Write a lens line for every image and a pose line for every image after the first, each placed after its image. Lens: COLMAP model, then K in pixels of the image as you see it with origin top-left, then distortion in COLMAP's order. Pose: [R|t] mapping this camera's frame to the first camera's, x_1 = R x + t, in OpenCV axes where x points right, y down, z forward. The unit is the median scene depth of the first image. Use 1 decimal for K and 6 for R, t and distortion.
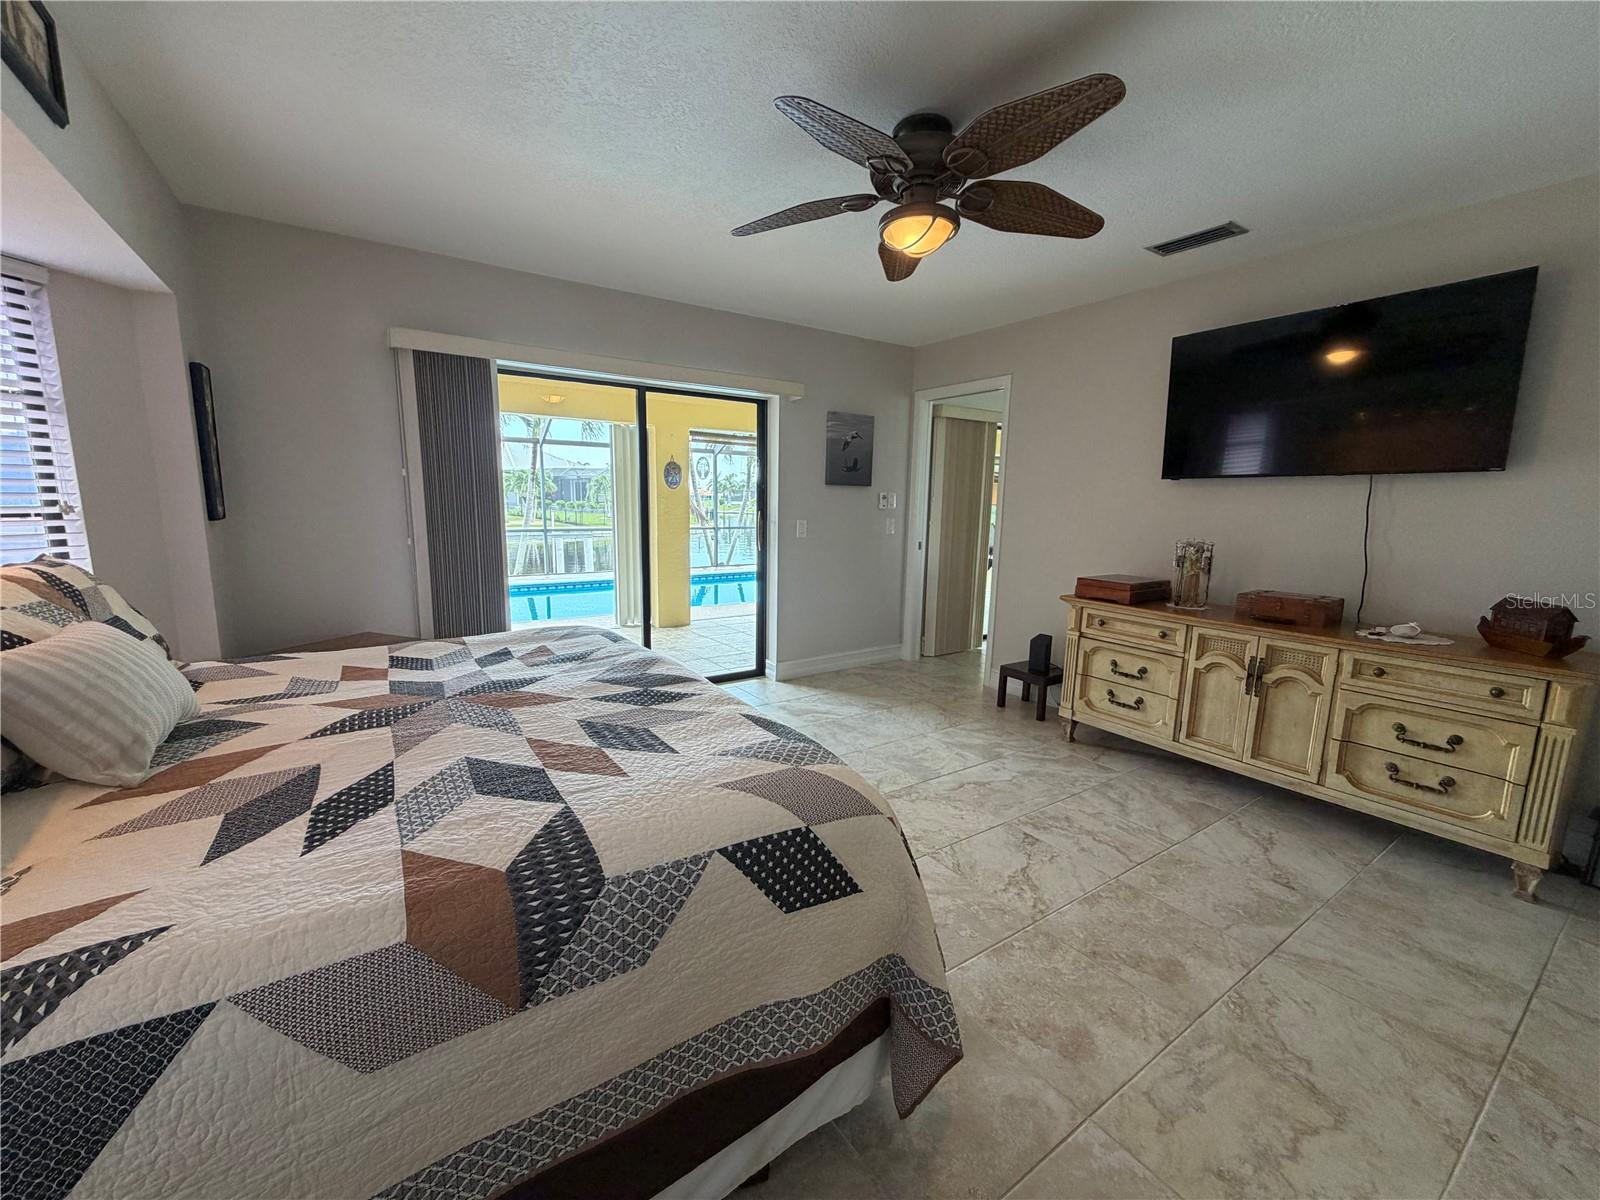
lens RADIAL K [[637.9, 0, 793.6], [0, 637.9, 603.4], [0, 0, 1]] dist [-0.001272, 0.000047]
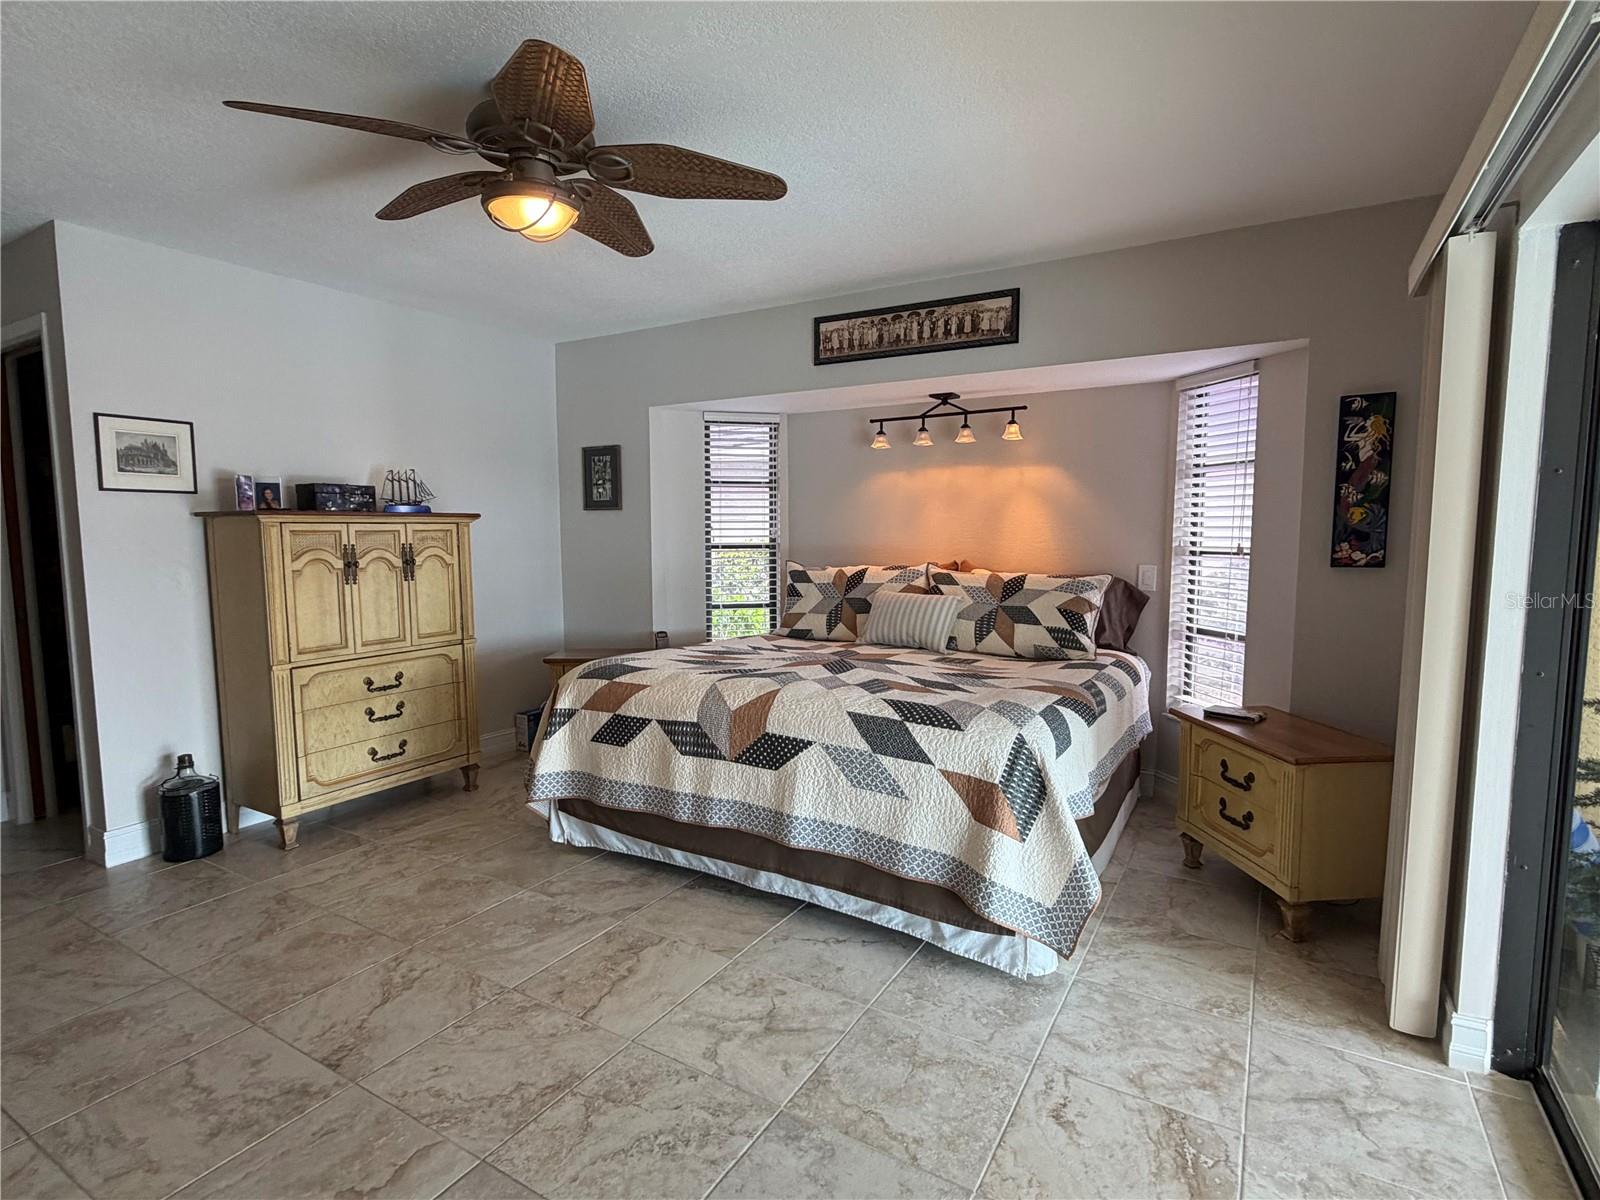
lens RADIAL K [[810.2, 0, 800.5], [0, 810.2, 602.8], [0, 0, 1]] dist [0.002741, 0.000473]
pose [[-0.902576, 0.031754, -0.429359, 0.396037], [-0.078730, 0.968286, 0.237114, -0.422423], [0.423272, 0.247817, -0.871452, 2.489026]]
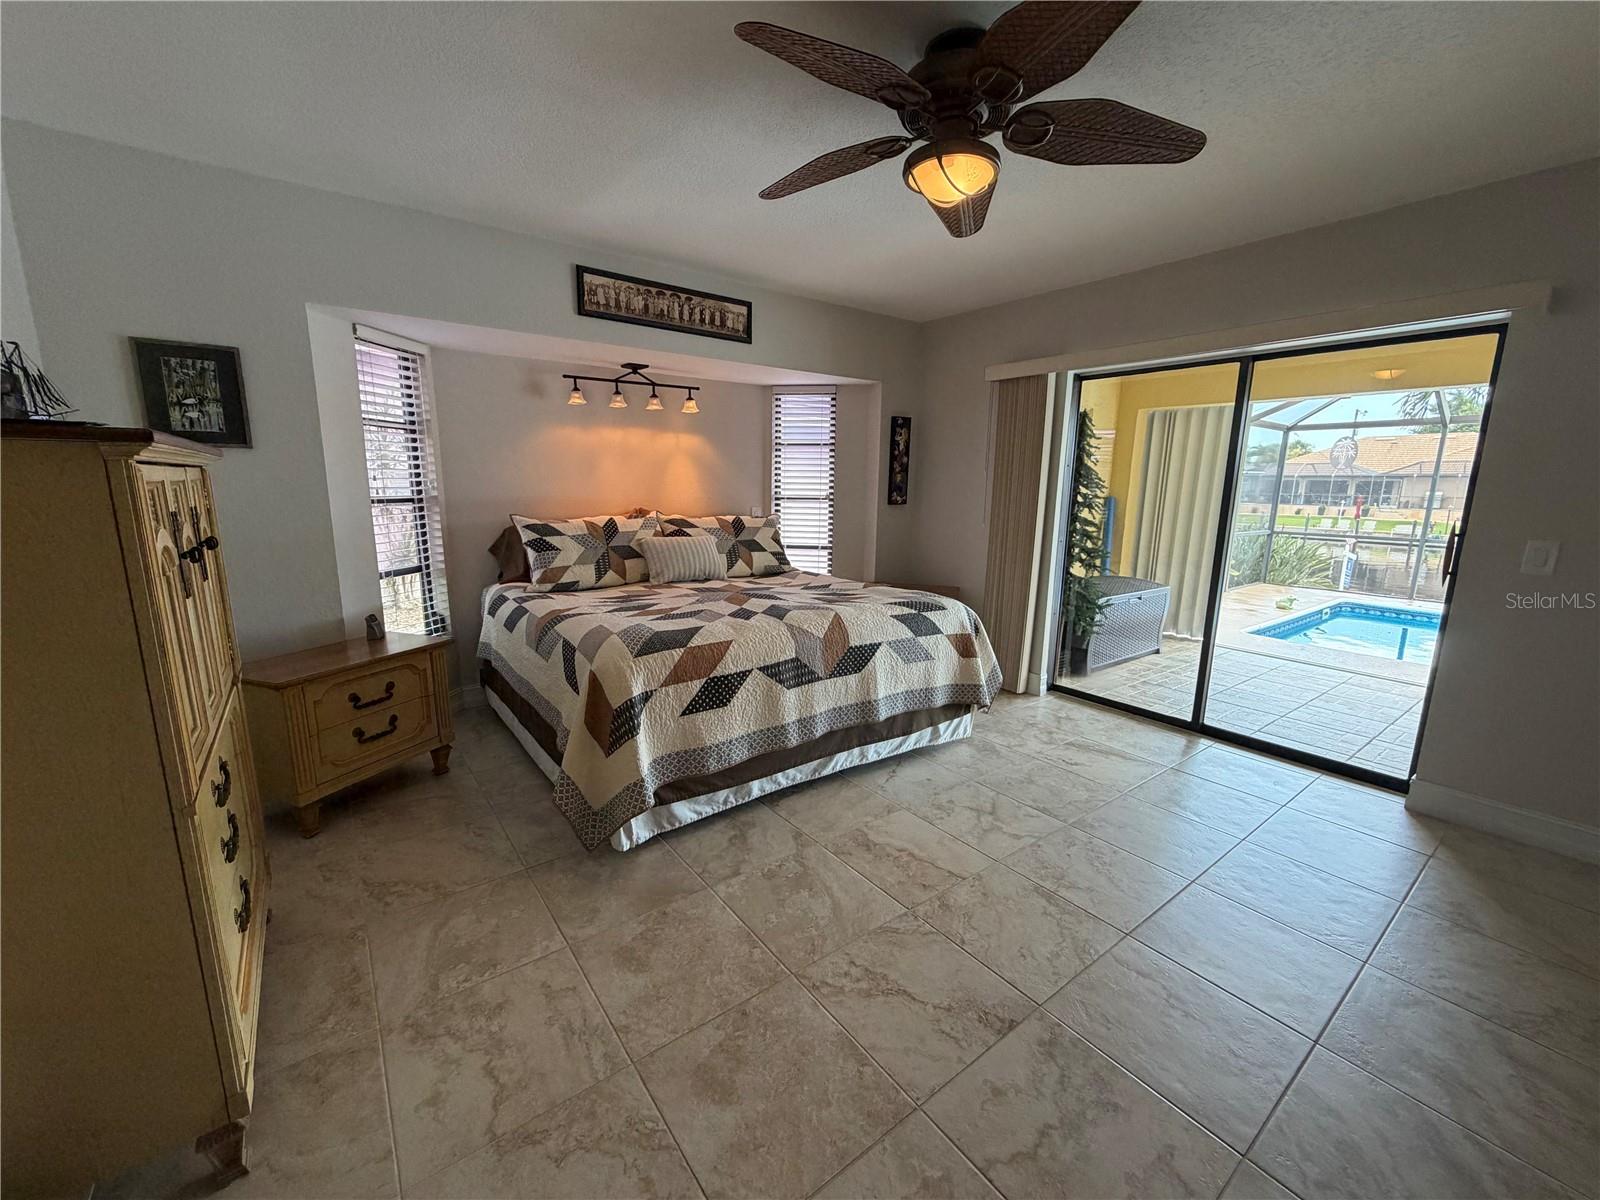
lens RADIAL K [[637.9, 0, 790.5], [0, 637.9, 597.9], [0, 0, 1]] dist [-0.001272, 0.000047]
pose [[0.048956, 0.169873, -0.984249, 1.273549], [-0.178355, 0.971079, 0.158729, -0.152391], [0.982748, 0.167775, 0.077838, 0.931696]]
